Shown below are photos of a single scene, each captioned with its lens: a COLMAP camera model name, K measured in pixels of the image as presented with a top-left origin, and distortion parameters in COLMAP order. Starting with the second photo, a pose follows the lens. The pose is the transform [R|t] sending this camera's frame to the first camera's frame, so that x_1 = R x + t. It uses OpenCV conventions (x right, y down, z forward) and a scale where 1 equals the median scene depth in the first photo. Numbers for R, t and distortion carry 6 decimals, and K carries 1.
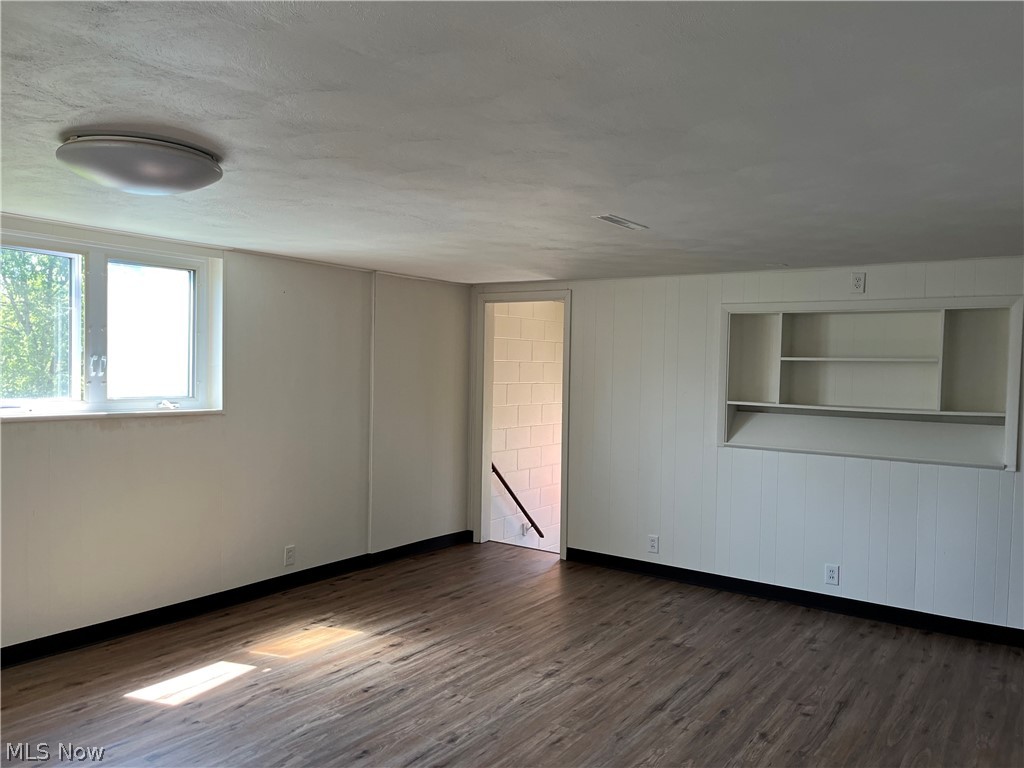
lens RADIAL K [[778.3, 0, 512.0], [0, 778.3, 381.3], [0, 0, 1]] dist [0.029188, -0.010868]
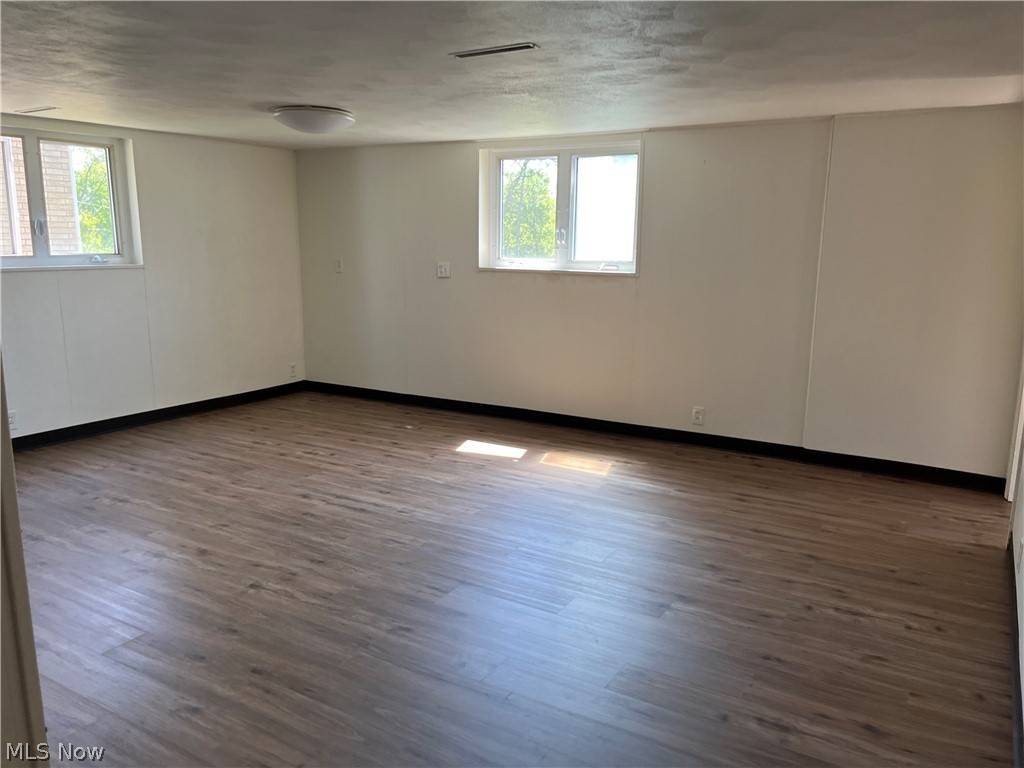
lens RADIAL K [[778.3, 0, 512.5], [0, 778.3, 389.1], [0, 0, 1]] dist [0.029188, -0.010868]
pose [[0.071040, 0.169535, -0.982960, 0.858320], [-0.029993, 0.985368, 0.167783, 0.018264], [0.997022, 0.017563, 0.075085, 0.773677]]
